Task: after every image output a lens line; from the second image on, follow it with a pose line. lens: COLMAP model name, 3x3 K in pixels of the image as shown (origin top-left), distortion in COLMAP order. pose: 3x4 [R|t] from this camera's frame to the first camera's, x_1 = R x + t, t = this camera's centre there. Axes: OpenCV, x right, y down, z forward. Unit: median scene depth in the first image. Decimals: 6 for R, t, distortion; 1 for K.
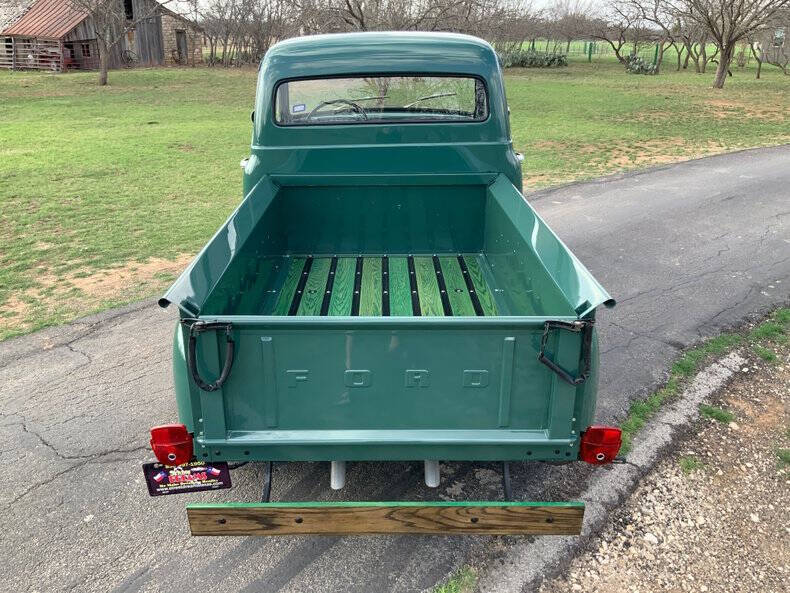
lens RADIAL K [[655.9, 0, 392.6], [0, 655.9, 298.9], [0, 0, 1]] dist [0.033458, -0.077809]
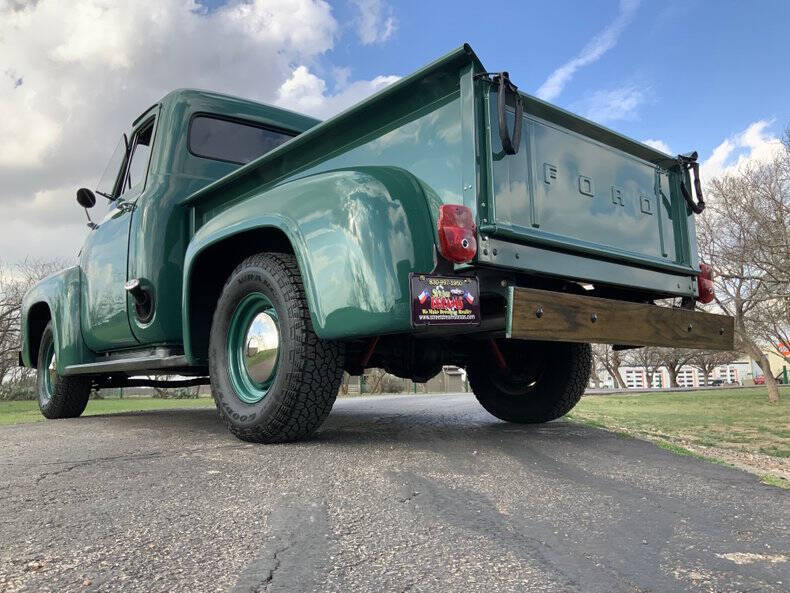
lens RADIAL K [[655.9, 0, 392.6], [0, 655.9, 298.9], [0, 0, 1]] dist [0.033458, -0.077809]
pose [[0.774094, 0.062117, 0.630016, -0.591288], [0.256460, 0.879089, -0.401785, 0.392015], [-0.578798, 0.472593, 0.664567, 0.371925]]
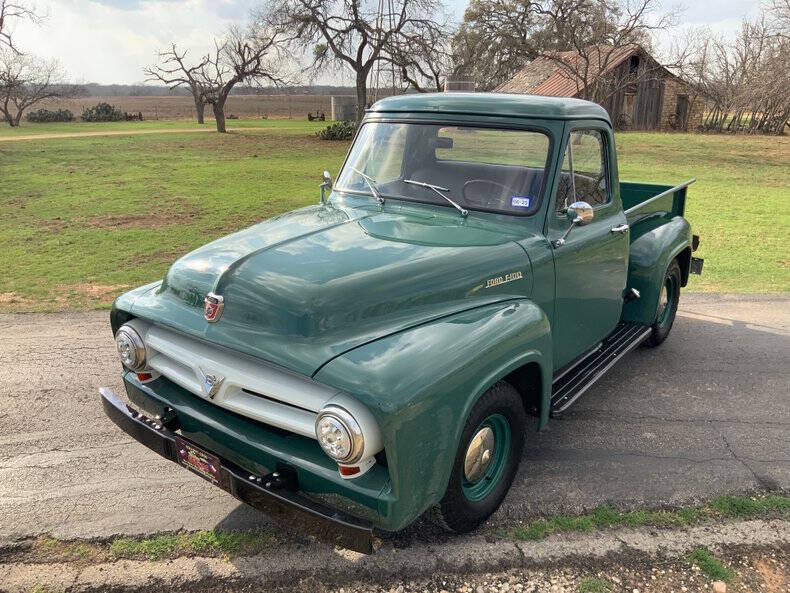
lens RADIAL K [[655.9, 0, 392.6], [0, 655.9, 298.9], [0, 0, 1]] dist [0.033458, -0.077809]
pose [[0.737333, 0.190710, -0.648051, 0.726199], [-0.247538, 0.968872, 0.003481, -0.041592], [0.628542, 0.157851, 0.761589, 0.141501]]
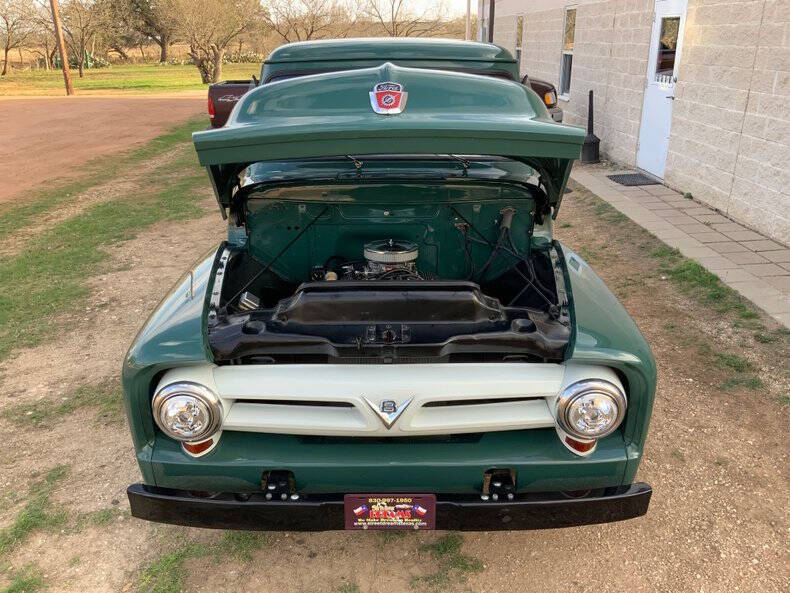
lens RADIAL K [[655.9, 0, 392.6], [0, 655.9, 298.9], [0, 0, 1]] dist [0.033458, -0.077809]
pose [[0.996524, 0.003377, -0.083238, 0.119877], [-0.006258, 0.999389, -0.034383, 0.030881], [0.083071, 0.034785, 0.995936, 0.001783]]
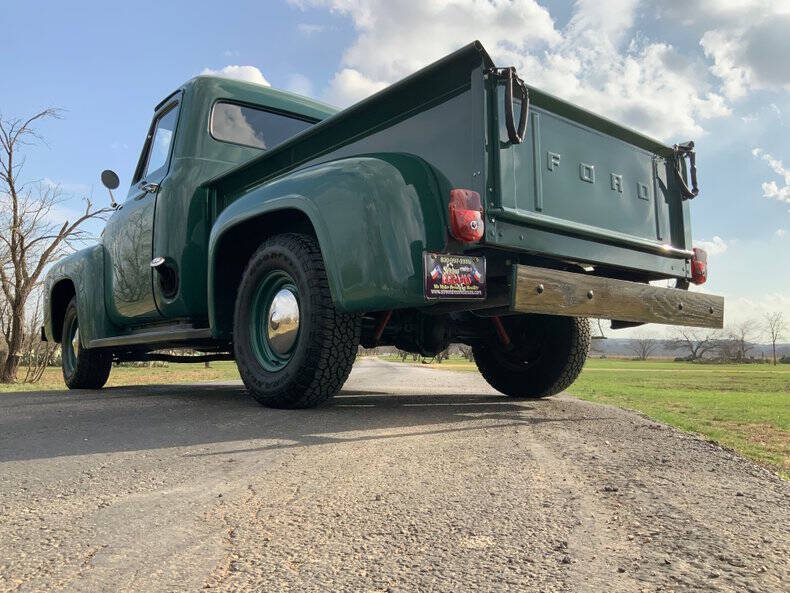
lens RADIAL K [[655.9, 0, 392.6], [0, 655.9, 298.9], [0, 0, 1]] dist [0.033458, -0.077809]
pose [[0.779408, 0.055372, 0.624065, -0.630485], [0.242722, 0.891611, -0.382251, 0.418106], [-0.577589, 0.449404, 0.681489, 0.343321]]
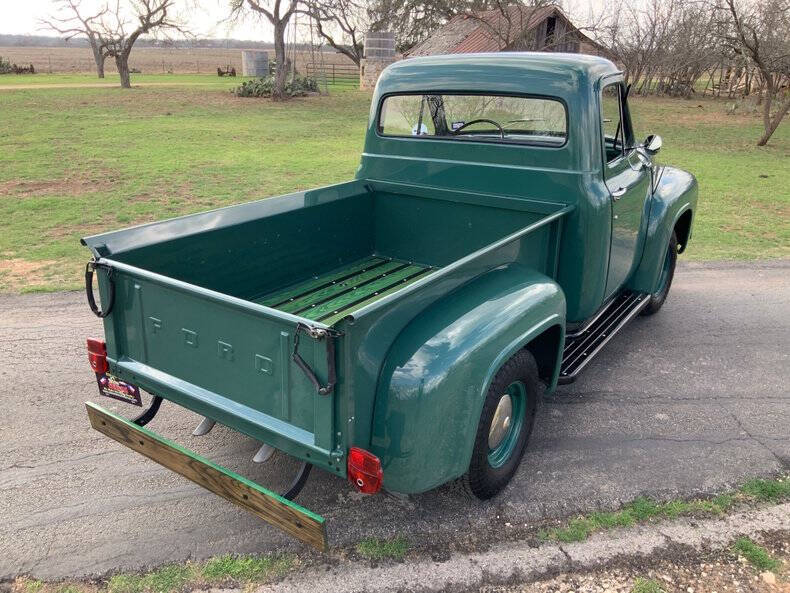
lens RADIAL K [[655.9, 0, 392.6], [0, 655.9, 298.9], [0, 0, 1]] dist [0.033458, -0.077809]
pose [[0.817945, 0.209233, -0.535899, 0.545246], [-0.229797, 0.972804, 0.029077, -0.039867], [0.527408, 0.099365, 0.843782, 0.130099]]
